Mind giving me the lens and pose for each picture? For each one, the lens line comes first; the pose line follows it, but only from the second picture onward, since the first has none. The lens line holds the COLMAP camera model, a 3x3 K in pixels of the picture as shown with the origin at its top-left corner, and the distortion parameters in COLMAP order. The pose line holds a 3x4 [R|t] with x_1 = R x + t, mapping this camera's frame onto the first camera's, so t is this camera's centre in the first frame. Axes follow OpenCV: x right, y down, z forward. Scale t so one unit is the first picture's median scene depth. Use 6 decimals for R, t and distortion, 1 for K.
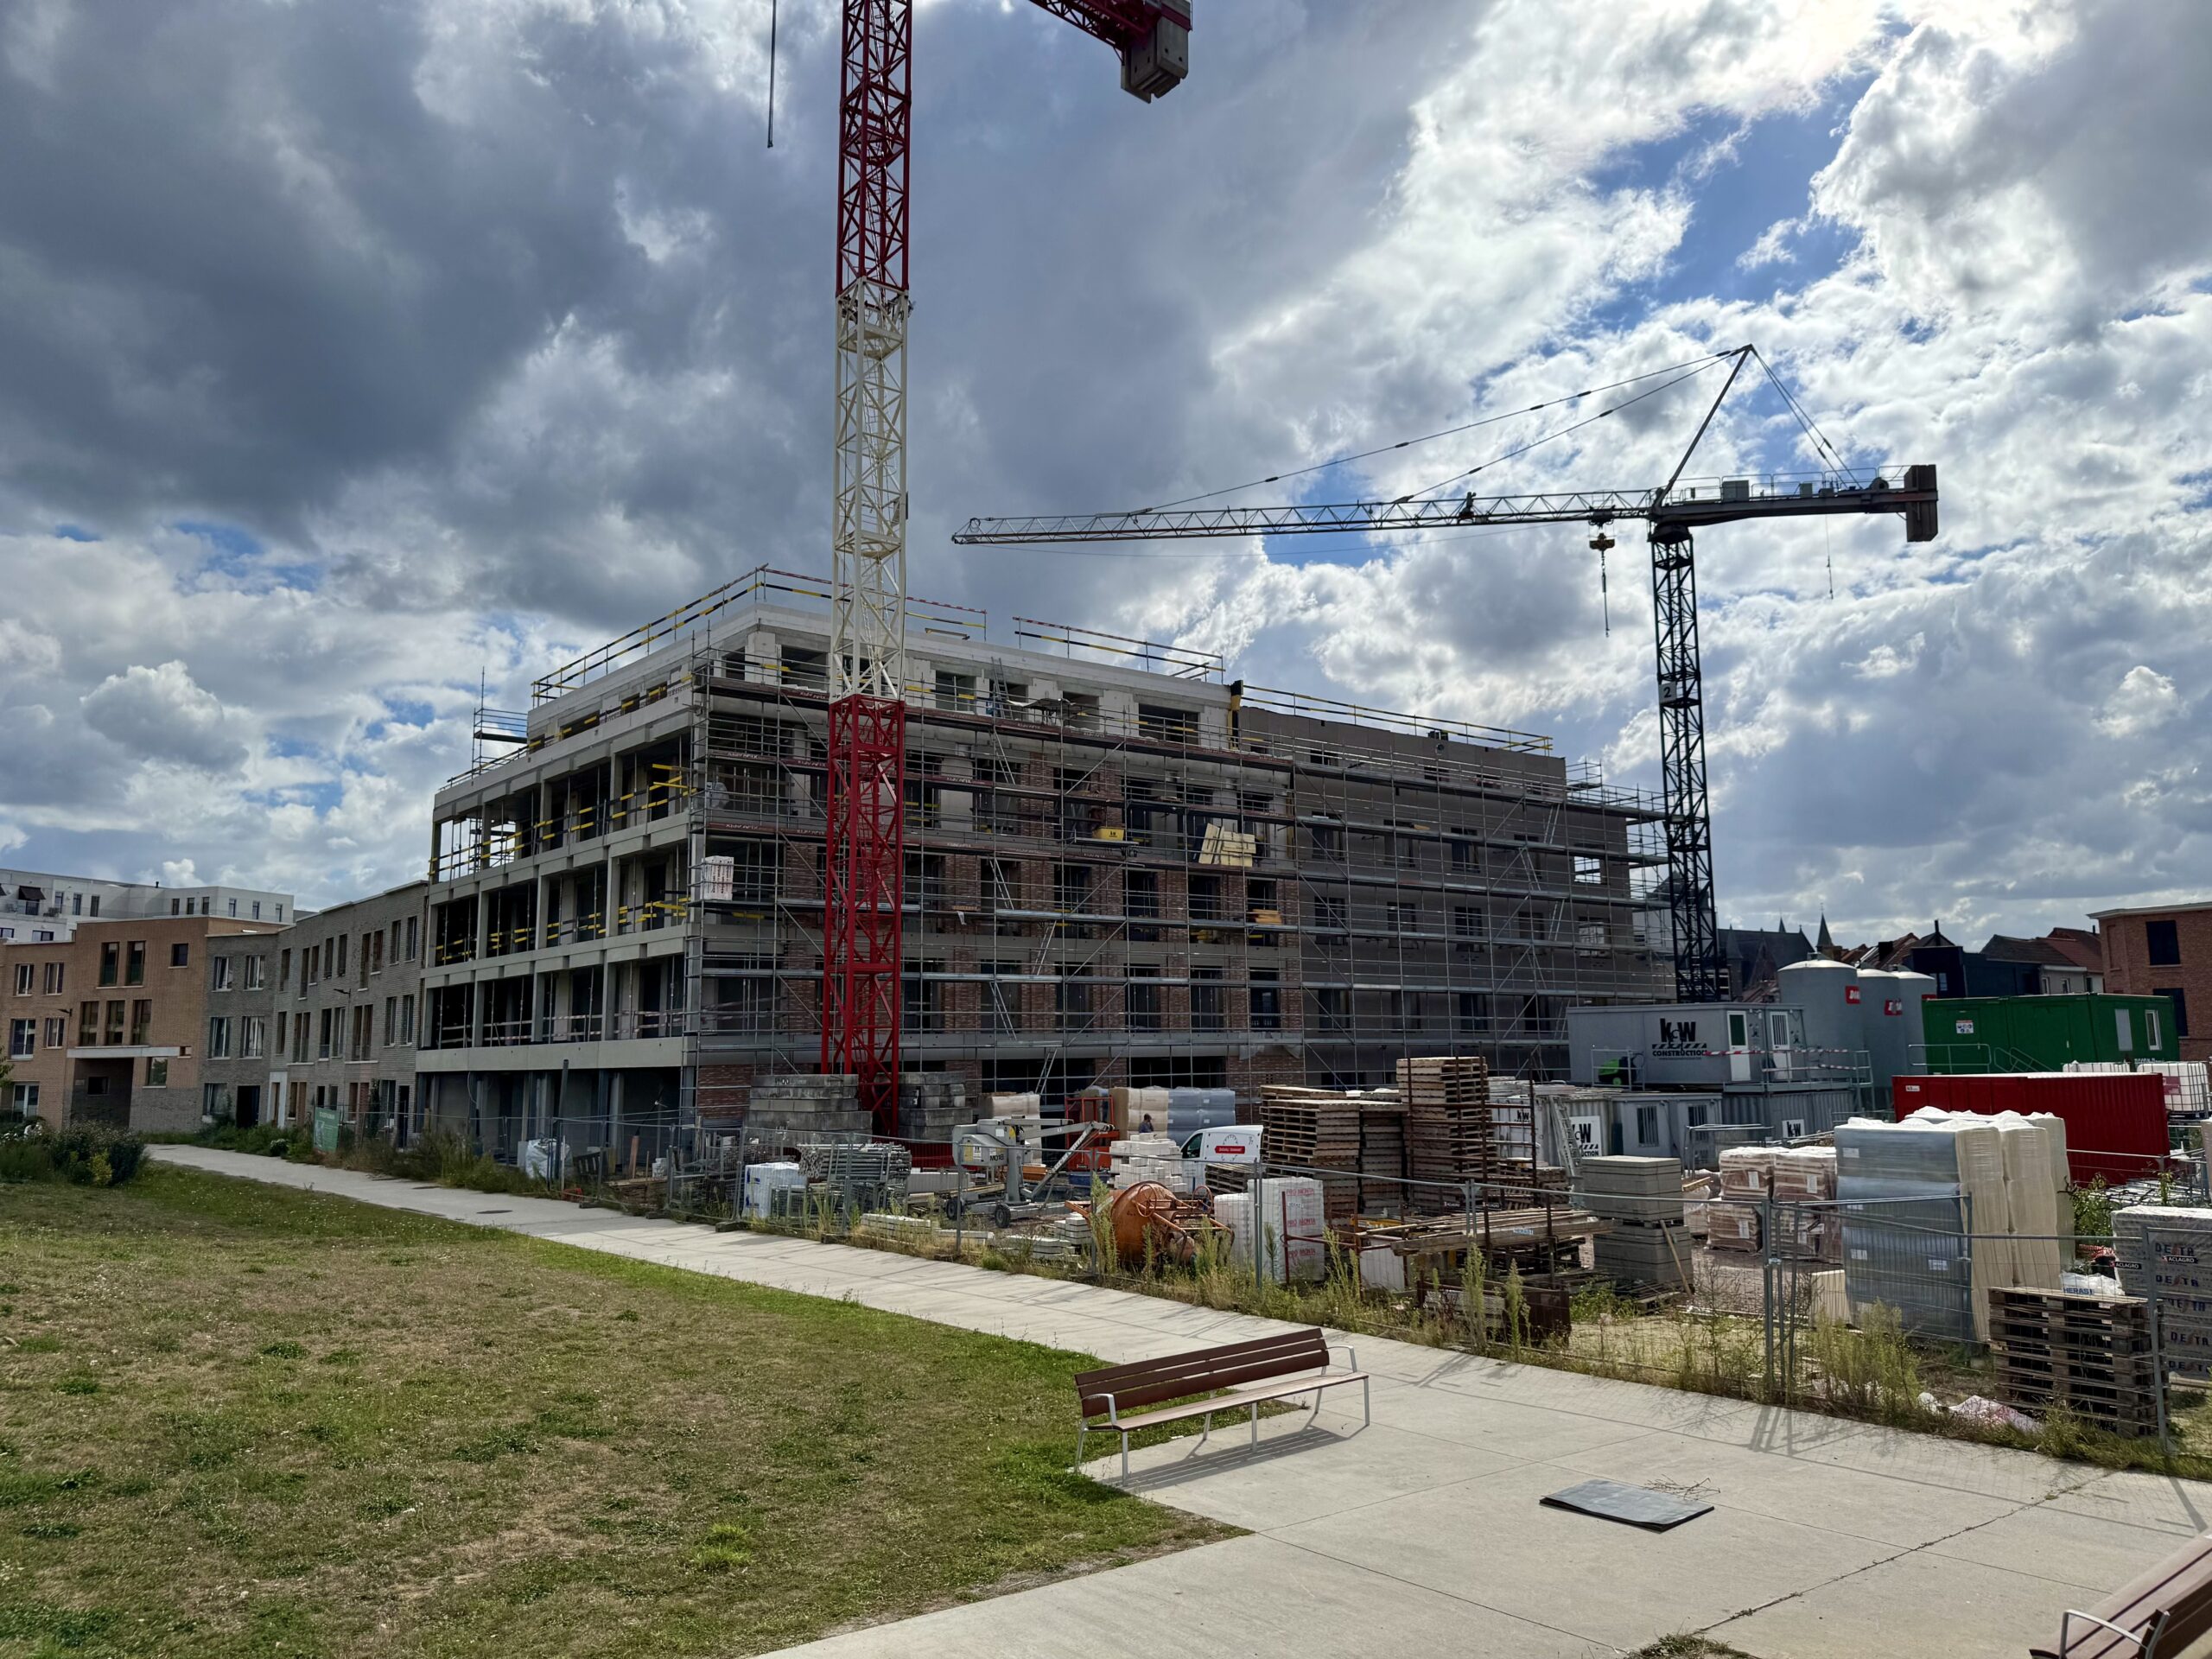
lens RADIAL K [[1609.2, 0, 1106.0], [0, 1609.2, 829.5], [0, 0, 1]] dist [0.139607, -0.276011]
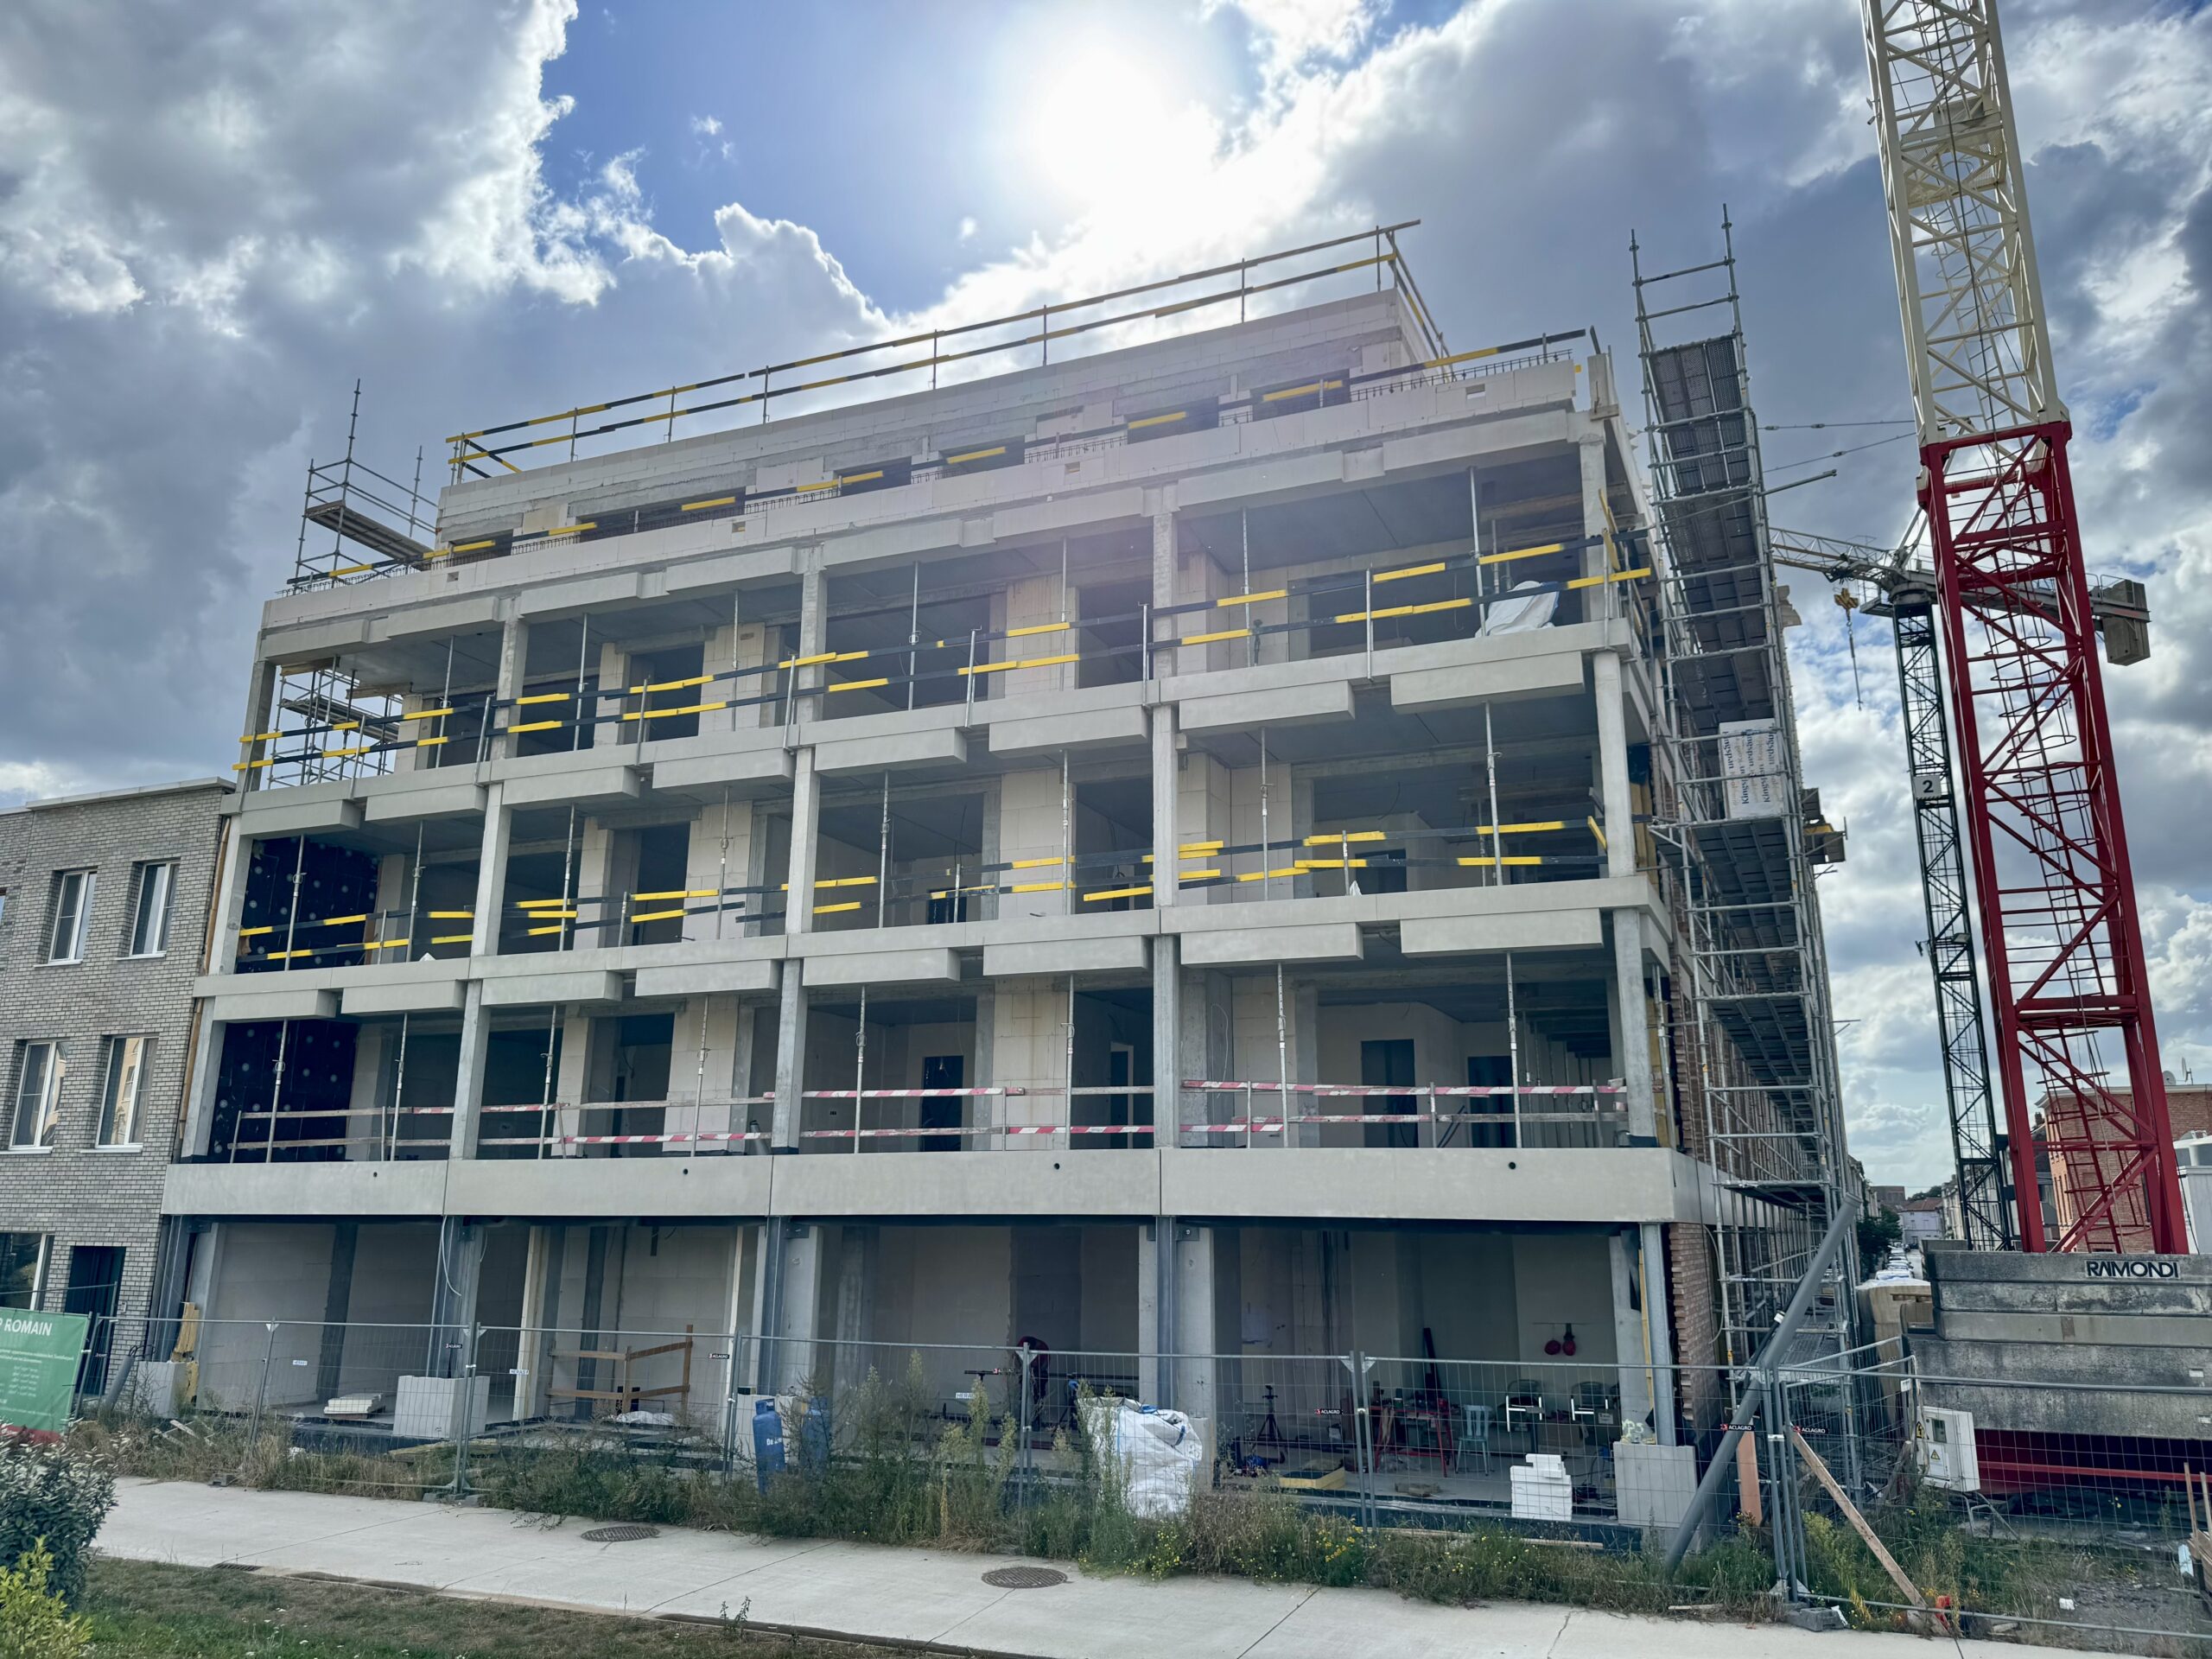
lens RADIAL K [[1592.1, 0, 1106.0], [0, 1592.1, 829.5], [0, 0, 1]] dist [-0.006910, 0.000772]
pose [[0.868080, 0.132176, 0.478505, -0.411554], [-0.082319, 0.988885, -0.123817, 0.078080], [-0.489552, 0.068093, 0.869311, 0.499943]]
